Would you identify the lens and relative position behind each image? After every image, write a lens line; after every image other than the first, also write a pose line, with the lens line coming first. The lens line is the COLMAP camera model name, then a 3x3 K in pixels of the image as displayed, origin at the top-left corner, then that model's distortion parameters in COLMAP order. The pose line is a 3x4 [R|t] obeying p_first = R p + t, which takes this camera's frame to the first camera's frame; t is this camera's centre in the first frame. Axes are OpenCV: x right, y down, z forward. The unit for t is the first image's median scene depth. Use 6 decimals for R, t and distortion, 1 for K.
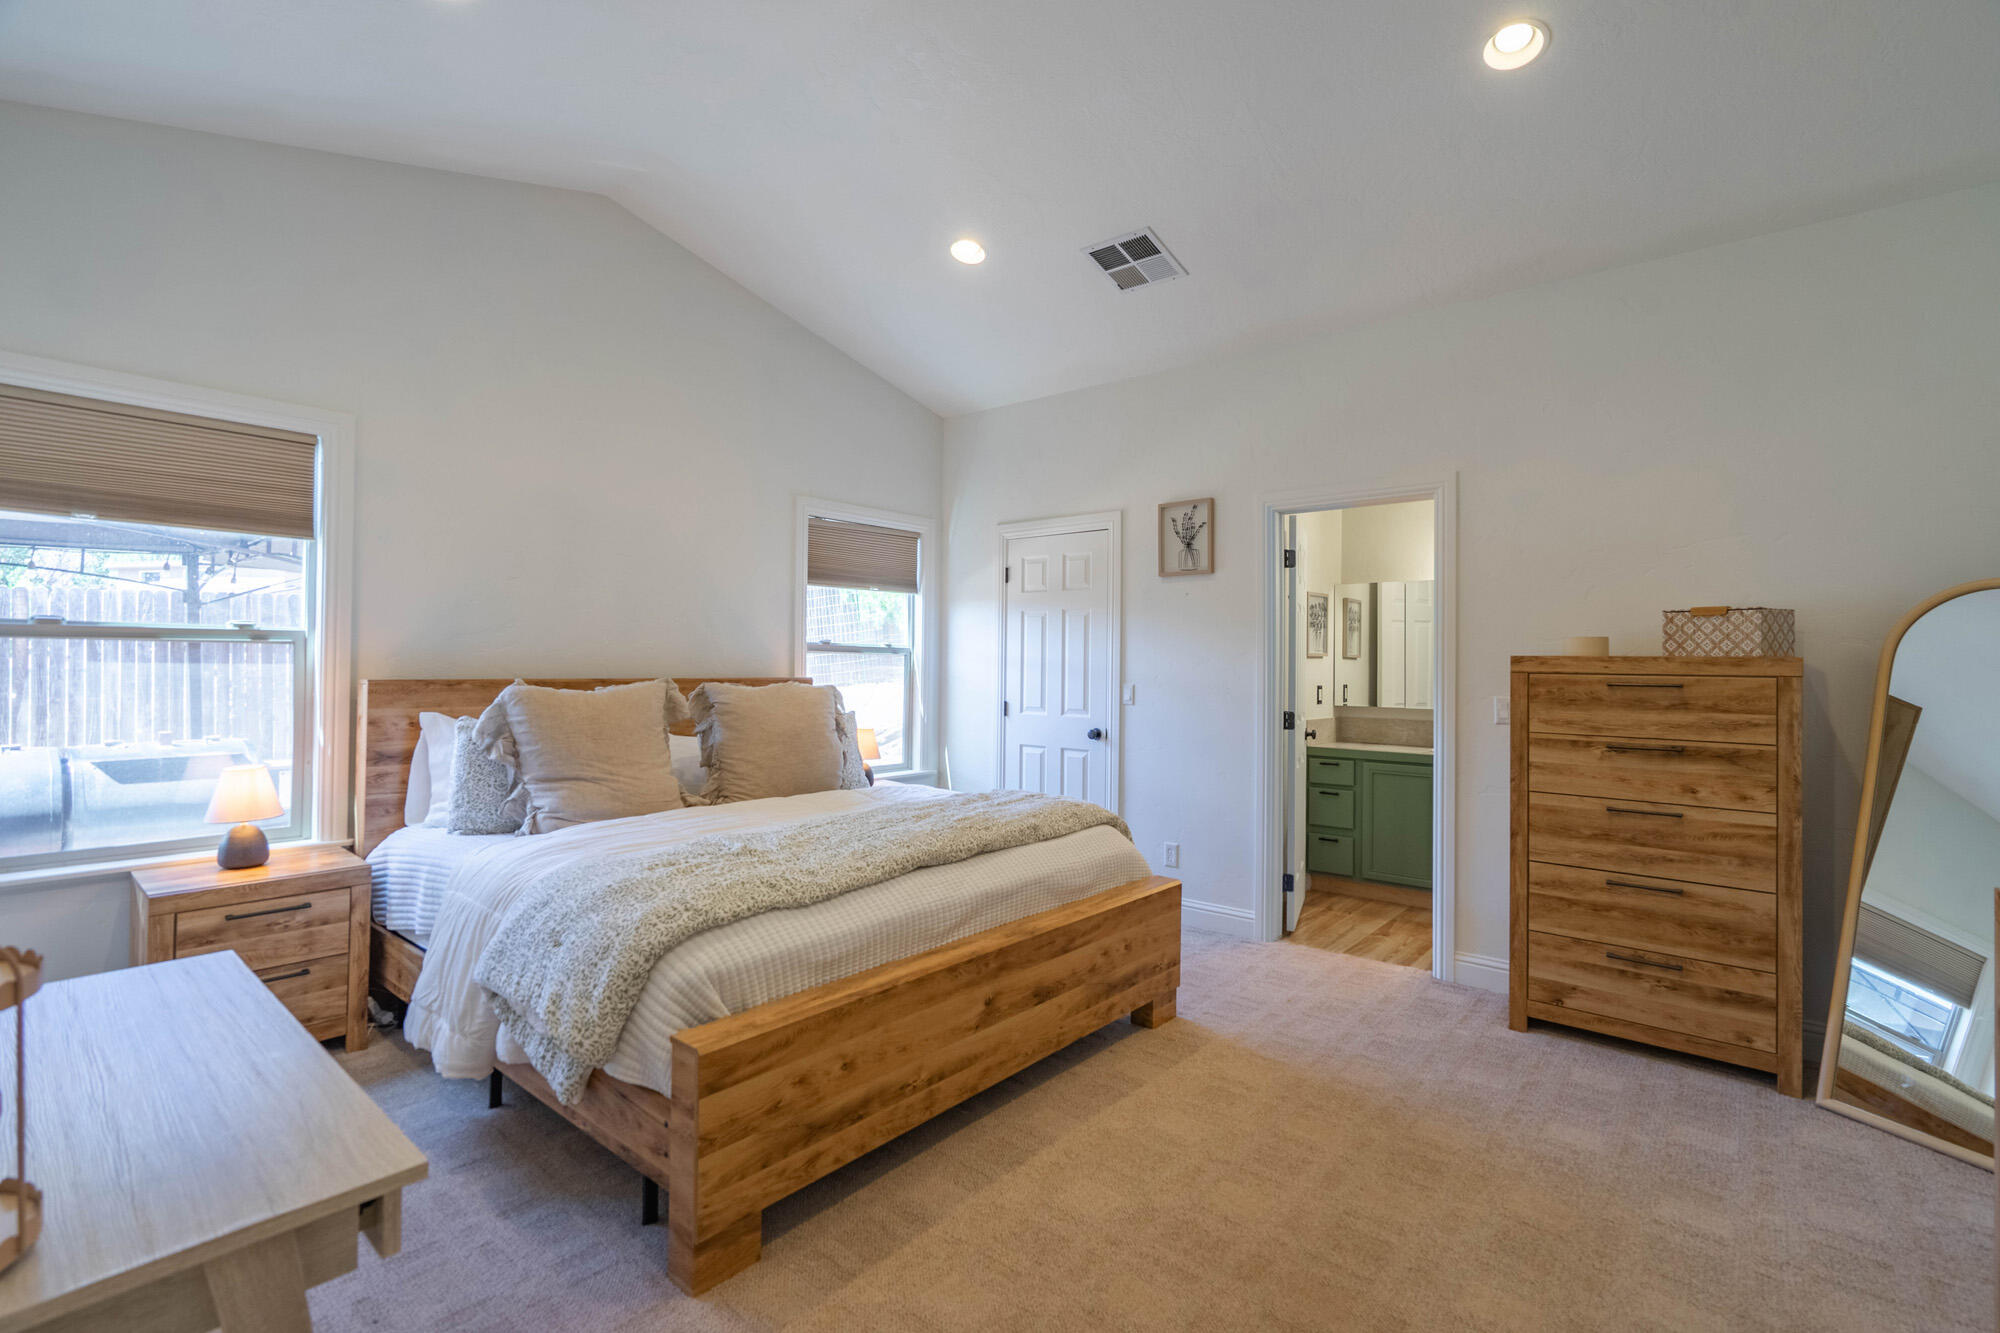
lens RADIAL K [[924.5, 0, 998.4], [0, 924.5, 662.1], [0, 0, 1]] dist [0.000463, -0.000089]
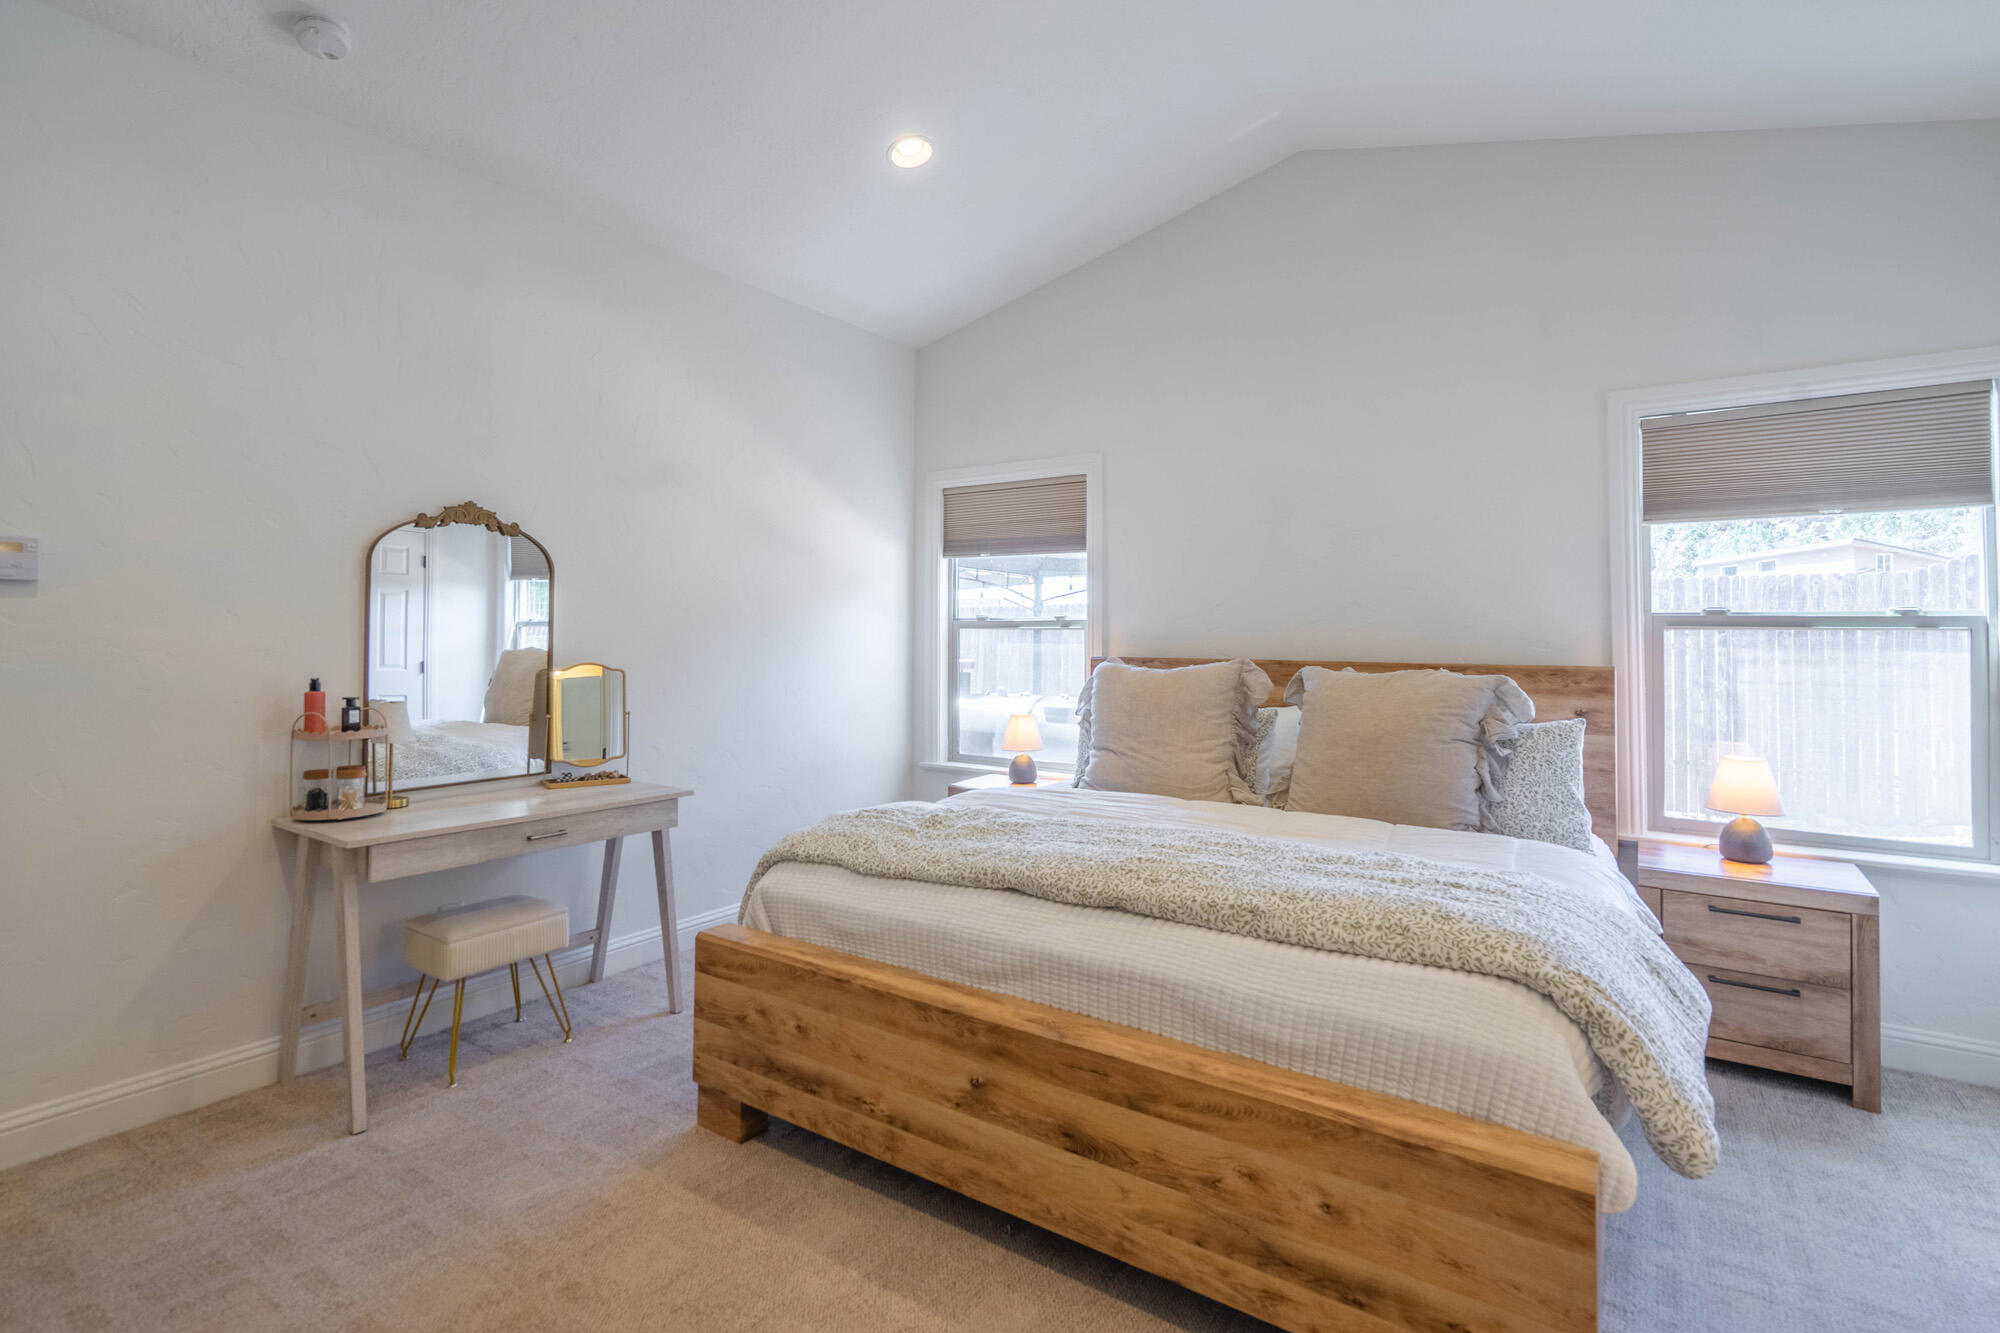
lens RADIAL K [[958.4, 0, 997.9], [0, 958.4, 608.3], [0, 0, 1]] dist [0.000777, 0.000096]
pose [[0.089872, -0.040857, -0.995115, 0.763709], [-0.004776, 0.999129, -0.041453, 0.009742], [0.995942, 0.008478, 0.089598, 0.912769]]
